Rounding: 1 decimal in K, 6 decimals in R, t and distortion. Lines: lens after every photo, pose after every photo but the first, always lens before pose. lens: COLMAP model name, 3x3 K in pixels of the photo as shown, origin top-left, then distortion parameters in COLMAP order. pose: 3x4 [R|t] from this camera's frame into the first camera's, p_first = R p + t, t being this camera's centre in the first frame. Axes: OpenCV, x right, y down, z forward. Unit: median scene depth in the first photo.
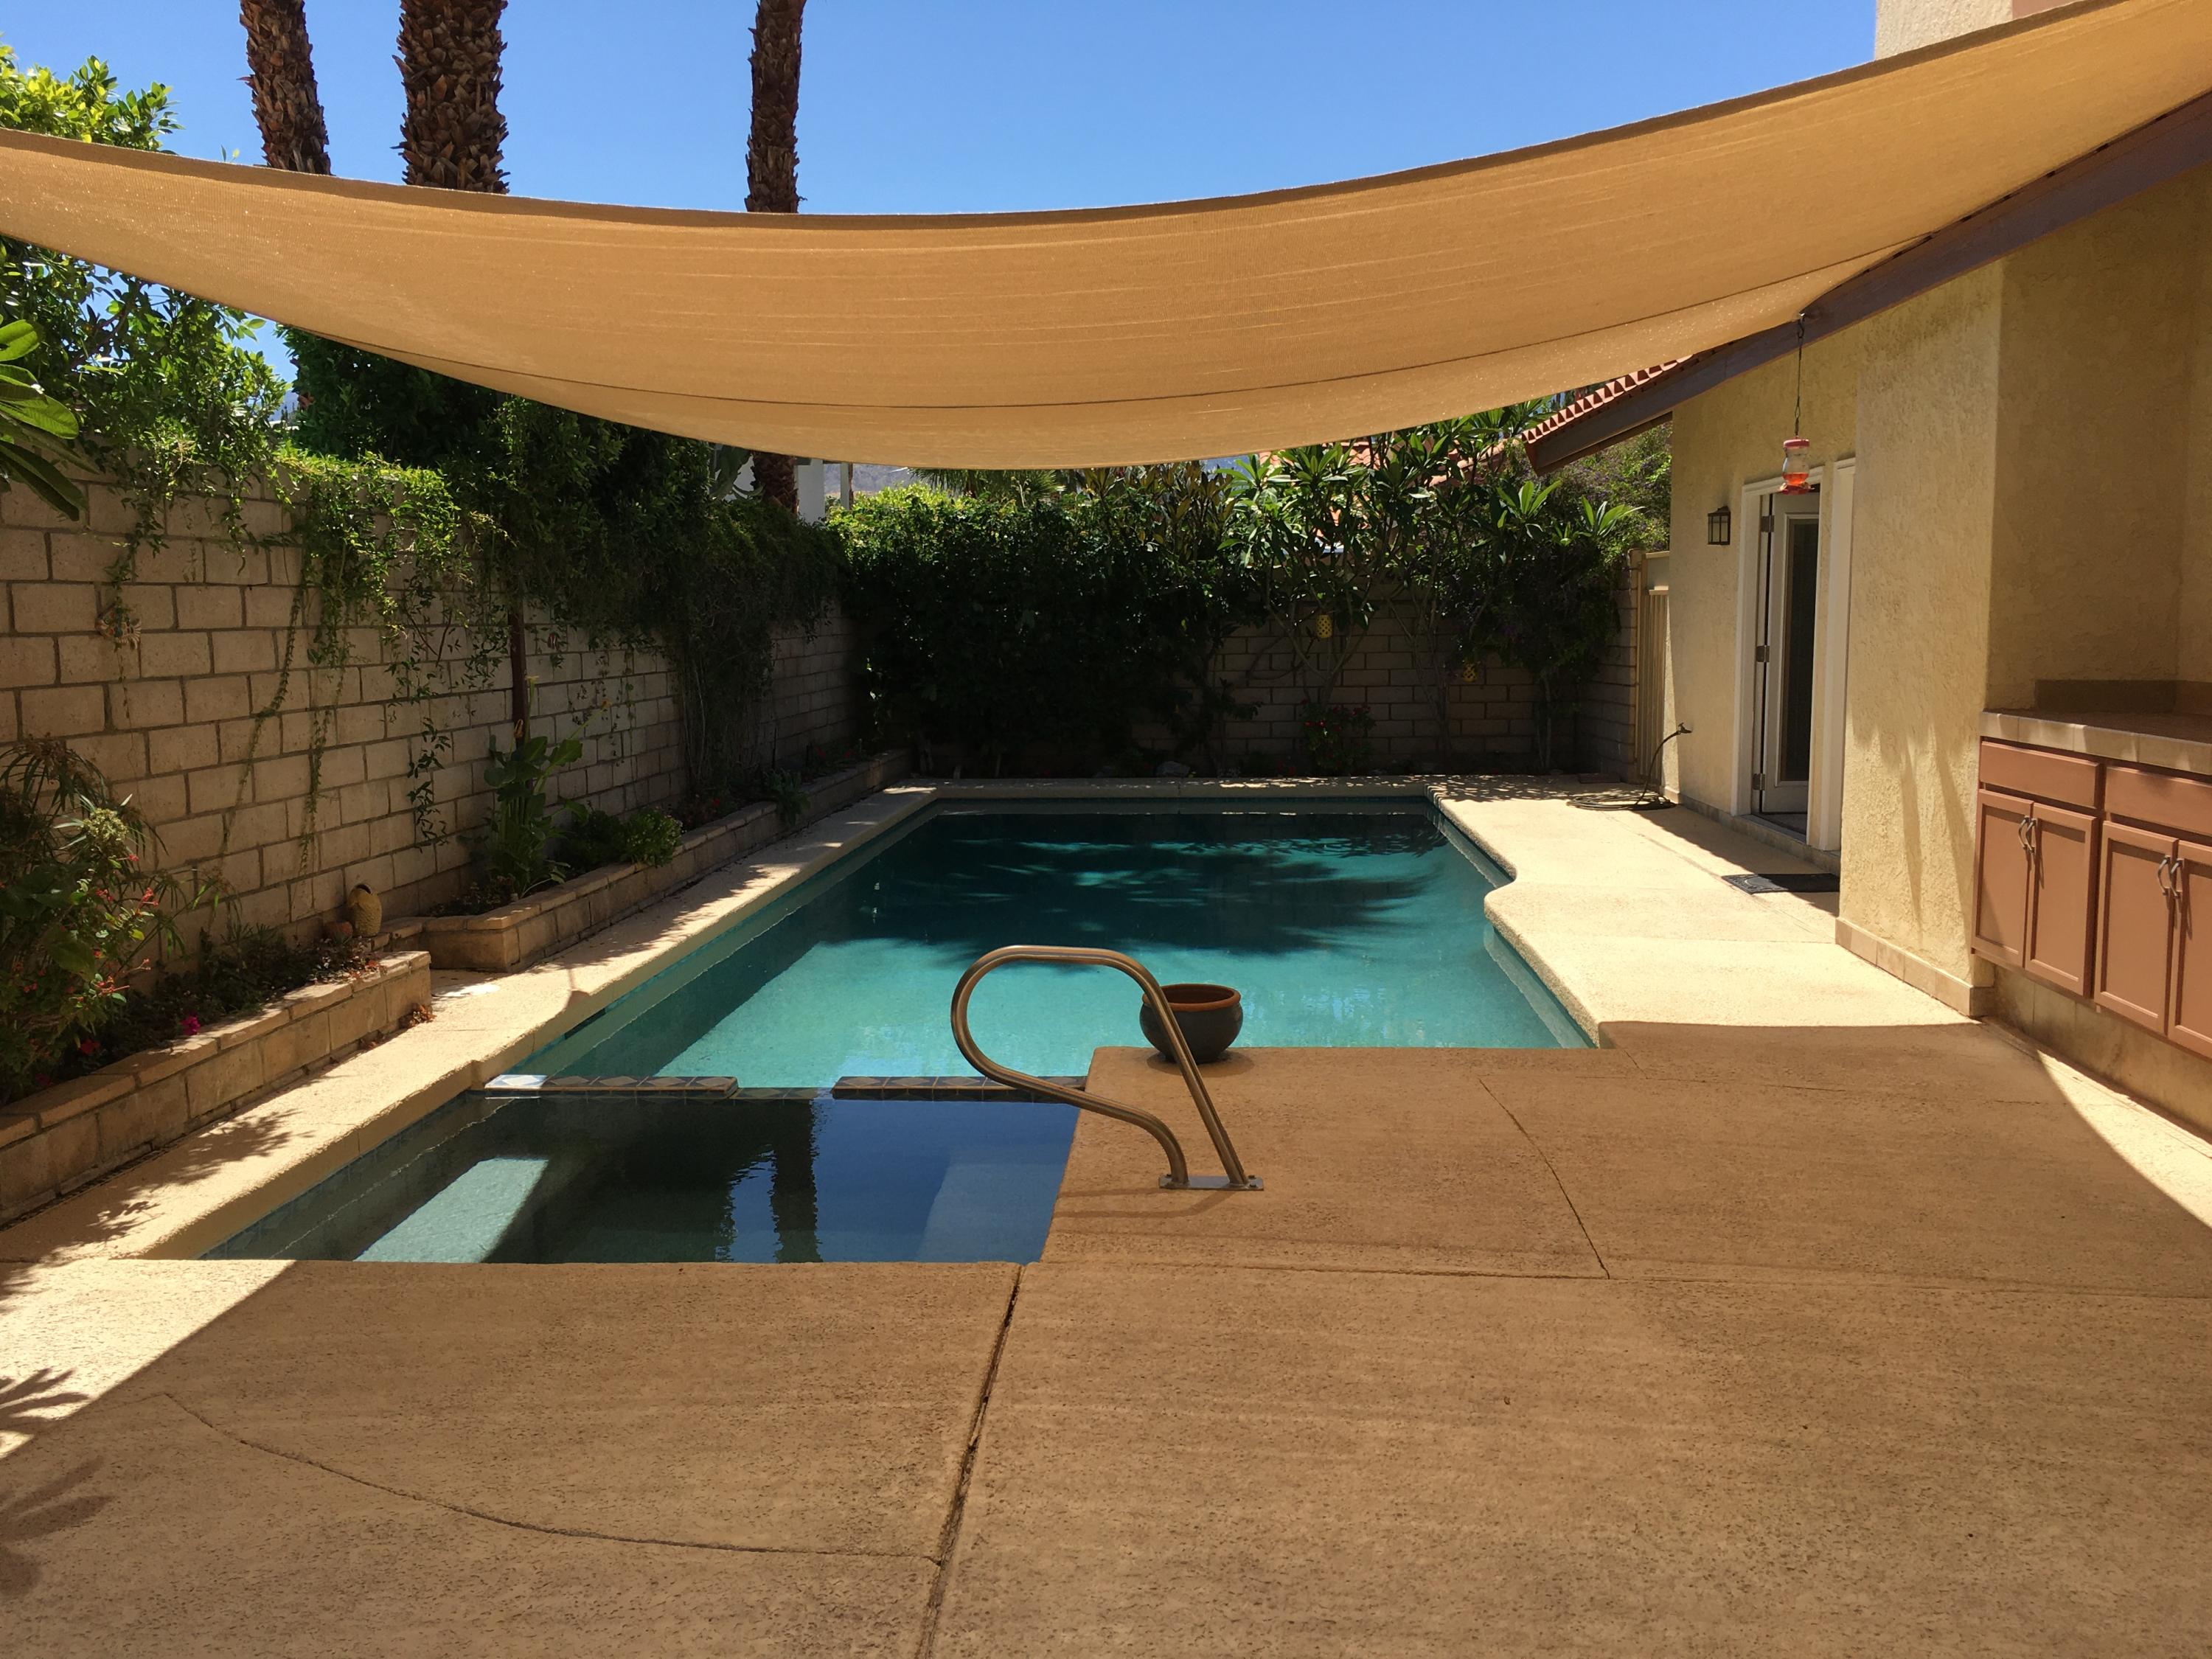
lens RADIAL K [[1864.6, 0, 1105.6], [0, 1864.6, 828.4], [0, 0, 1]] dist [0.038045, 0.003799]
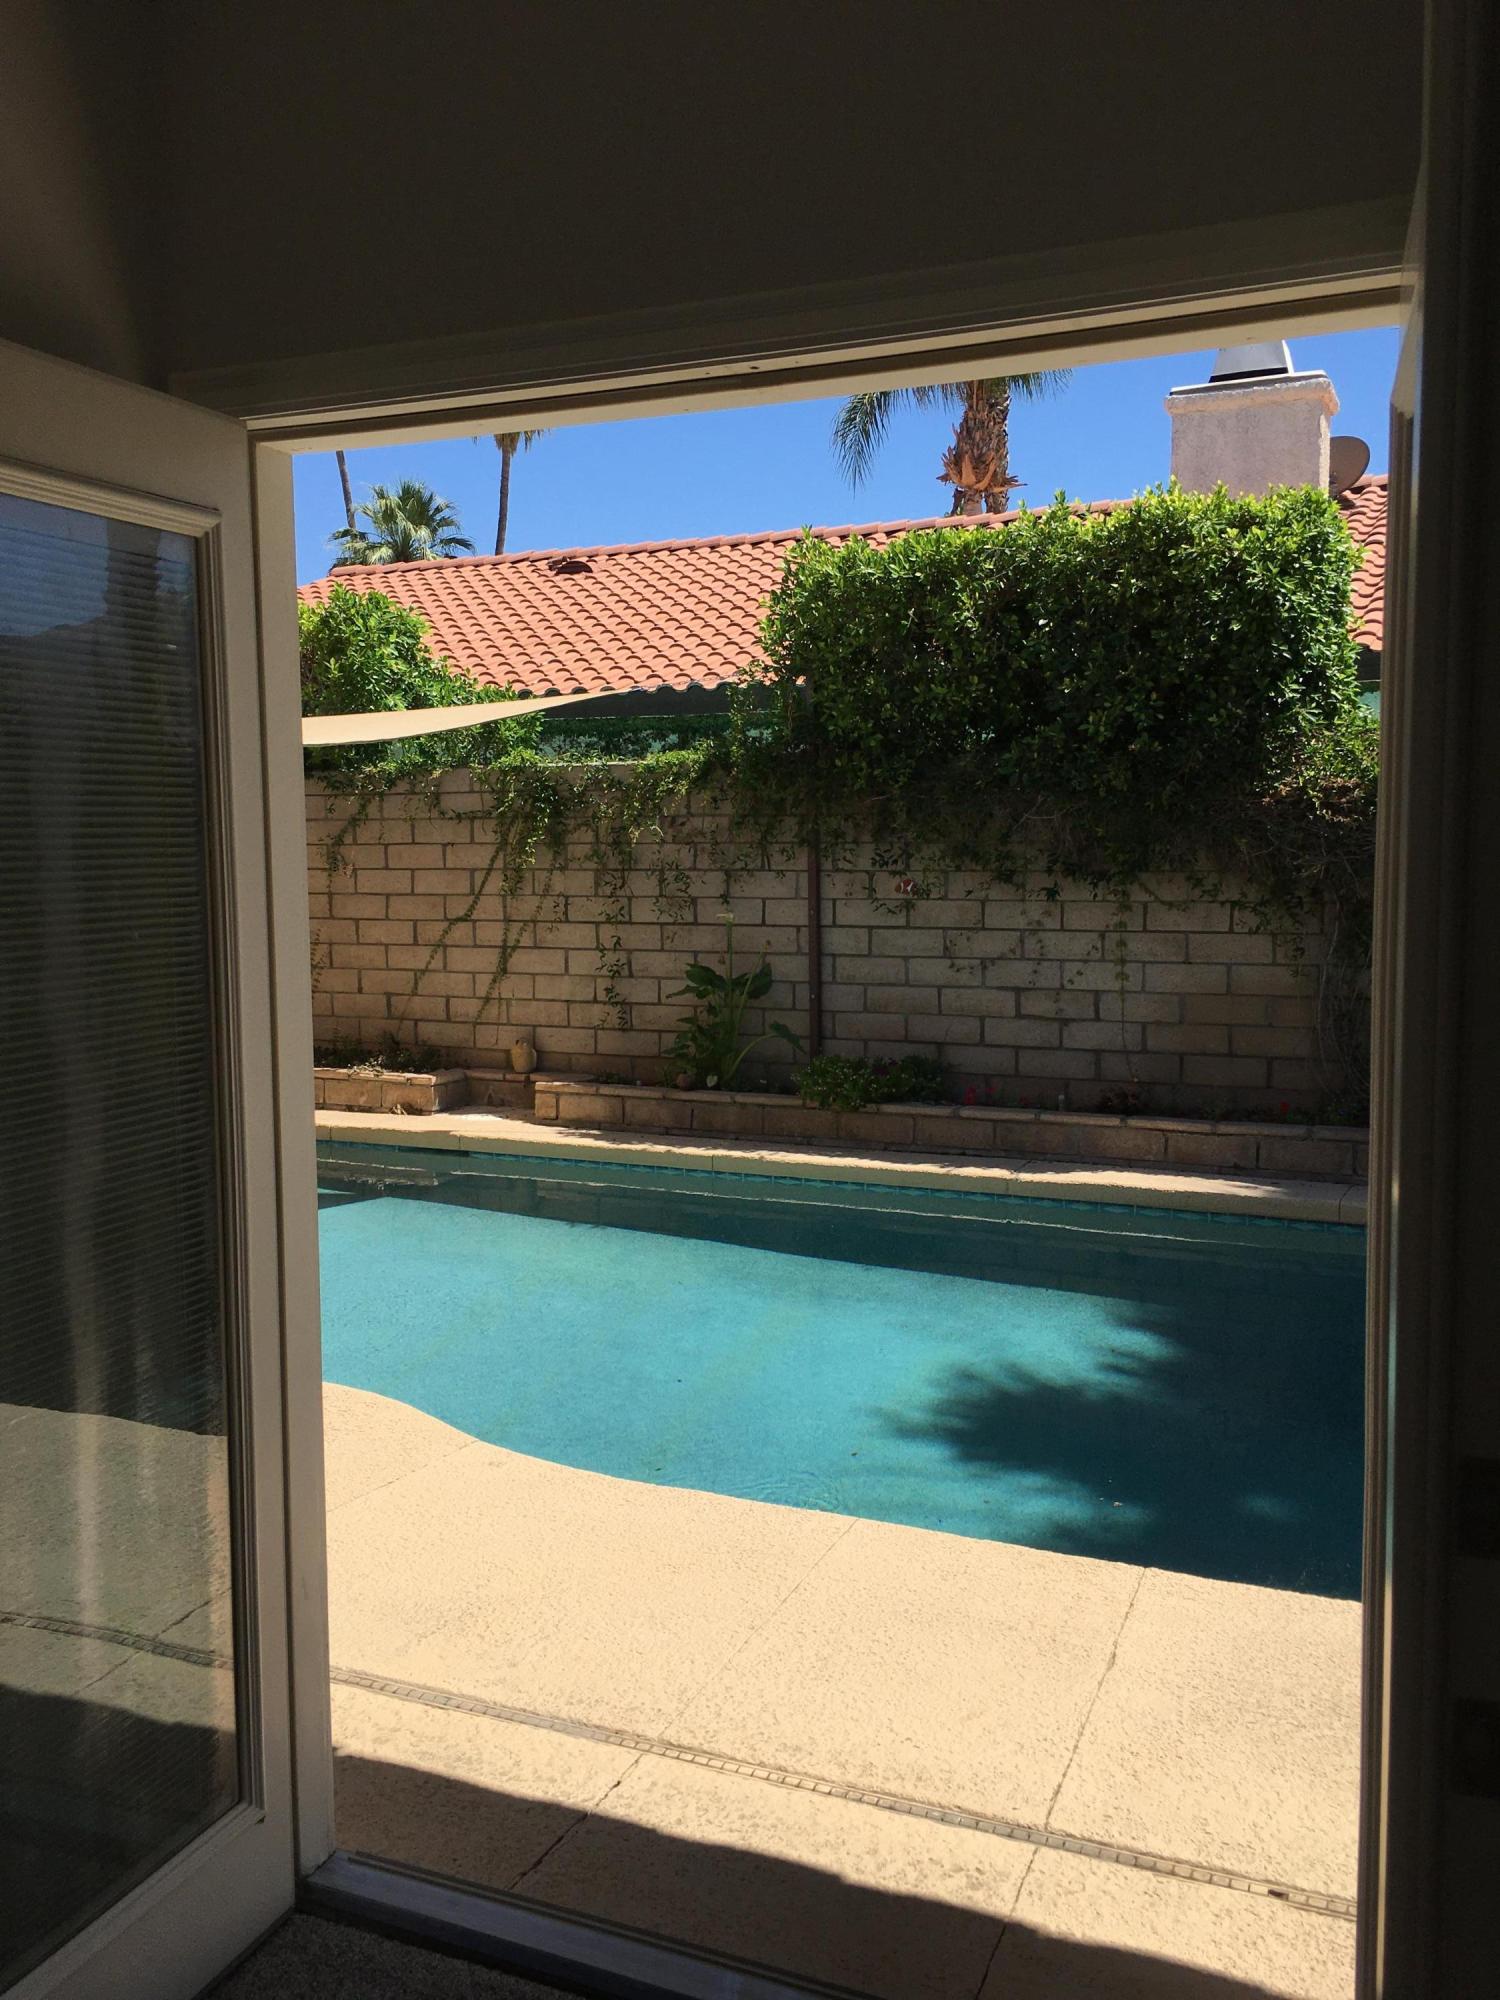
lens RADIAL K [[1685.9, 0, 750.1], [0, 1685.9, 1000.3], [0, 0, 1]] dist [0.038045, 0.003799]
pose [[-0.337018, 0.086612, -0.937506, 0.874422], [-0.106312, 0.985890, 0.129299, -0.209807], [0.935477, 0.143245, -0.323055, 1.718469]]
